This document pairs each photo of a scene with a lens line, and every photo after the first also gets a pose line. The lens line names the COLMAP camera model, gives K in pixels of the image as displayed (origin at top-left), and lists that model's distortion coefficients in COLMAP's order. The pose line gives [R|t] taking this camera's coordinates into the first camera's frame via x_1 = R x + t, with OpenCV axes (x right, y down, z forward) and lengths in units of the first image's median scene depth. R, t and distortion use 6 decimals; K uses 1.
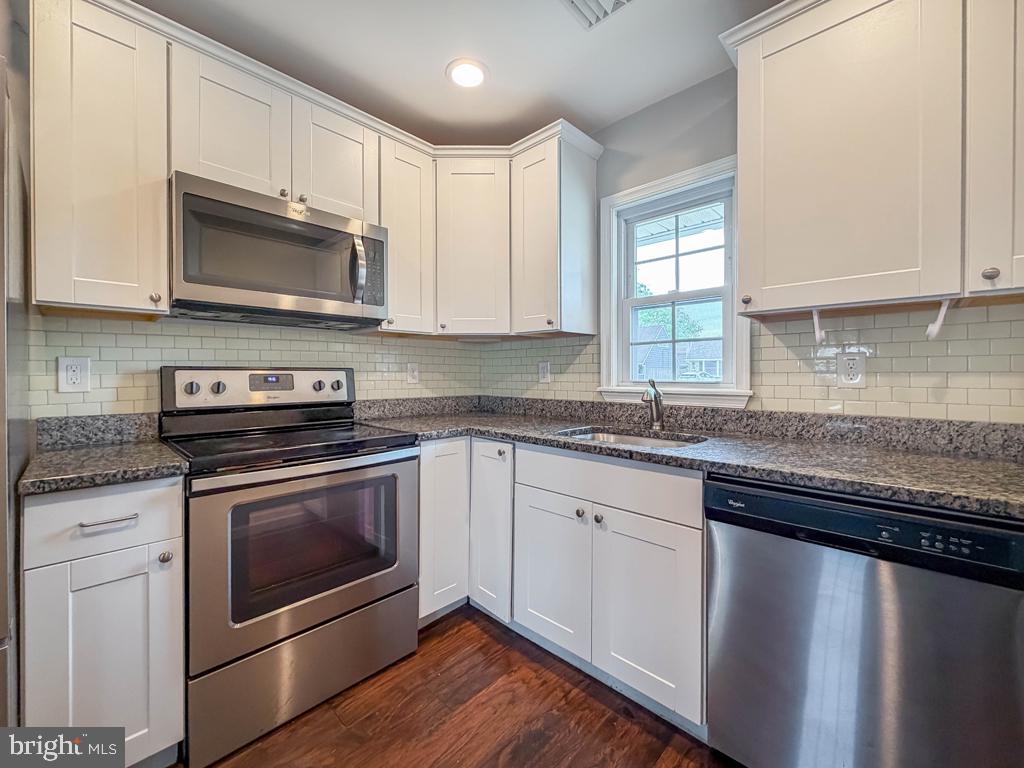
lens RADIAL K [[423.2, 0, 509.5], [0, 423.2, 374.6], [0, 0, 1]] dist [-0.001251, -0.000169]
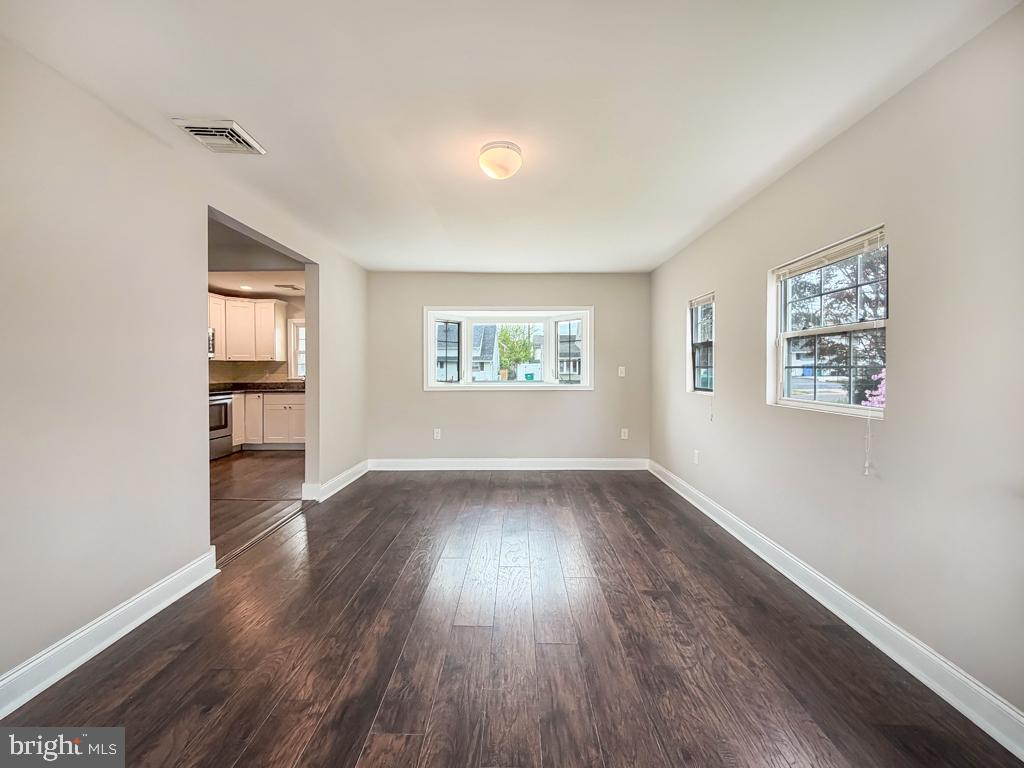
lens RADIAL K [[423.2, 0, 509.5], [0, 423.2, 374.6], [0, 0, 1]] dist [-0.001251, -0.000169]
pose [[0.746911, -0.009536, 0.664856, -0.851460], [0.004582, 0.999947, 0.009196, -0.021867], [-0.664908, -0.003822, 0.746915, -3.211971]]
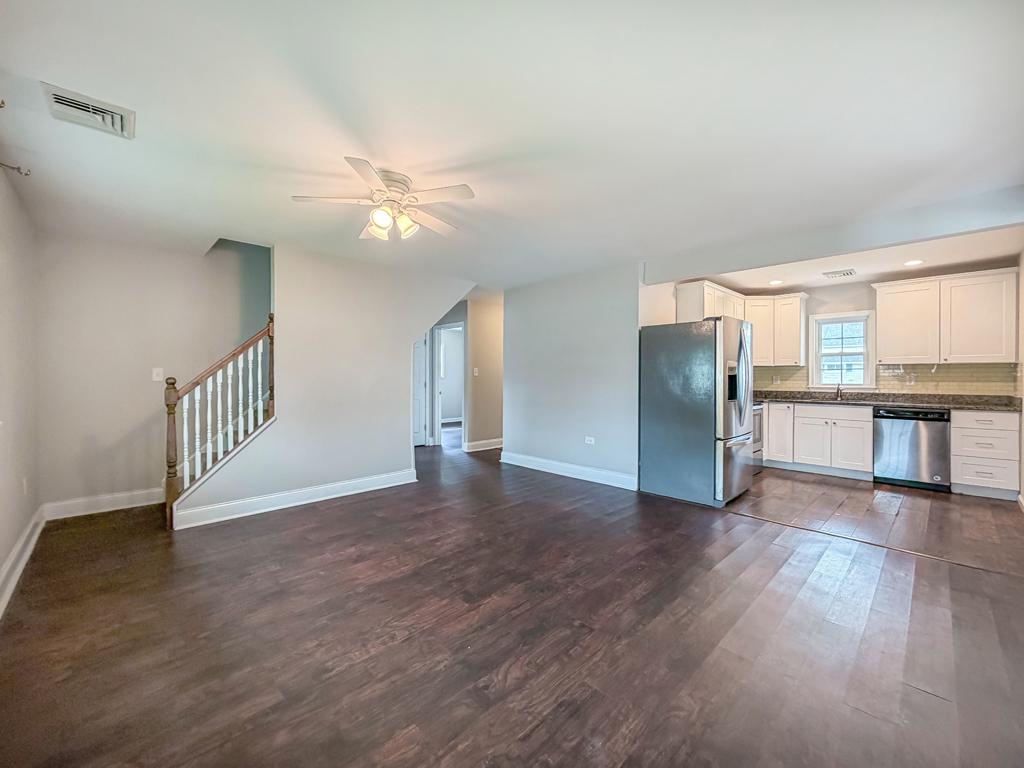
lens RADIAL K [[417.6, 0, 512.6], [0, 417.6, 380.0], [0, 0, 1]] dist [-0.000079, -0.000032]
pose [[0.999116, -0.001428, -0.042012, -1.982189], [0.001673, 0.999982, 0.005799, -0.033115], [0.042003, -0.005864, 0.999100, -2.197686]]
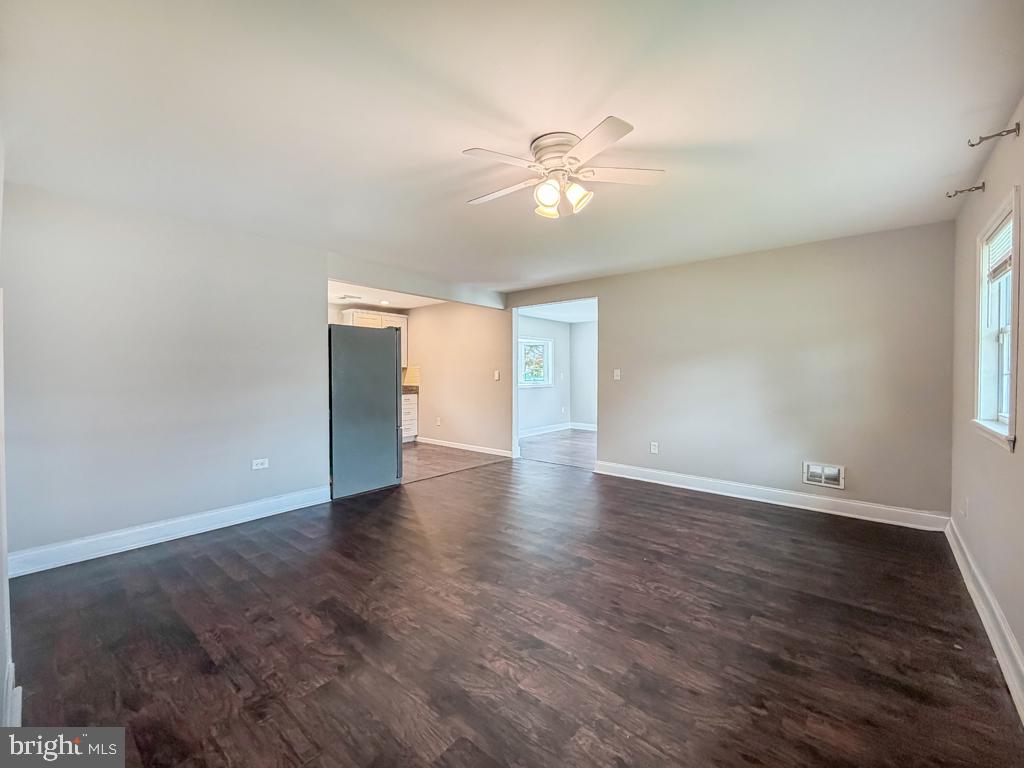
lens RADIAL K [[417.6, 0, 512.6], [0, 417.6, 380.0], [0, 0, 1]] dist [-0.000079, -0.000032]
pose [[-0.053215, -0.017872, 0.998423, -3.866166], [0.005370, 0.999820, 0.018183, -0.060332], [-0.998569, 0.006329, -0.053110, -0.386177]]
